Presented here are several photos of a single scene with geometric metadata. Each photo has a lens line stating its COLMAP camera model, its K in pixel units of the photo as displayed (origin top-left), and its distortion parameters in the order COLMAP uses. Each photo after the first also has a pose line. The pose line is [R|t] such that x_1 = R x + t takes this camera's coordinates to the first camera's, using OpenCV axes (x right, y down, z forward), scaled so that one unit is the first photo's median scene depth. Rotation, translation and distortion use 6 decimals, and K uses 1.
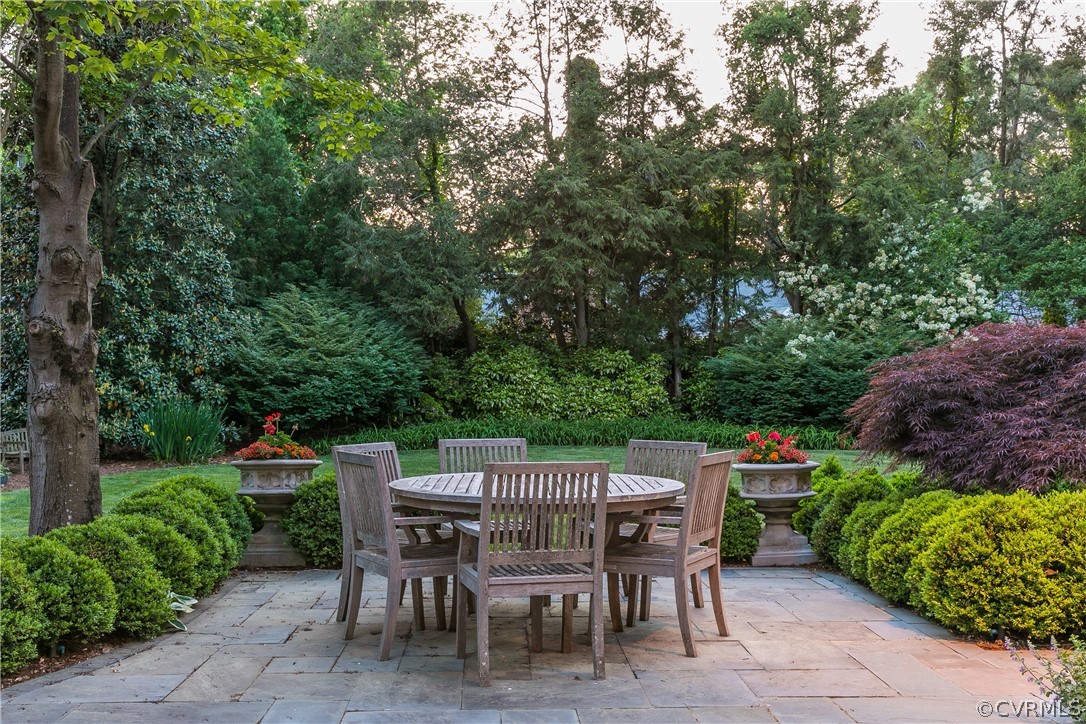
lens RADIAL K [[1135.9, 0, 542.7], [0, 1135.9, 359.8], [0, 0, 1]] dist [-0.014861, 0.000000]
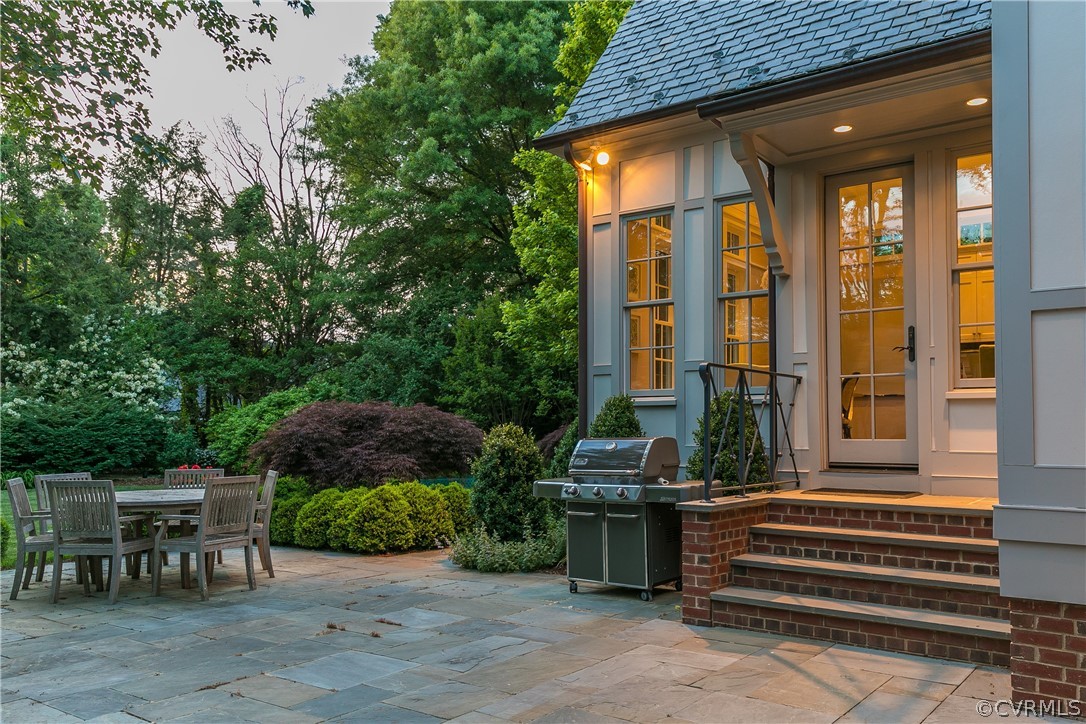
lens RADIAL K [[875.9, 0, 543.7], [0, 875.9, 365.2], [0, 0, 1]] dist [0.000346, -0.003083]
pose [[0.619608, 0.051482, 0.783221, -0.178808], [-0.004609, 0.998068, -0.061958, -0.001588], [-0.784898, 0.034780, 0.618648, -0.066874]]
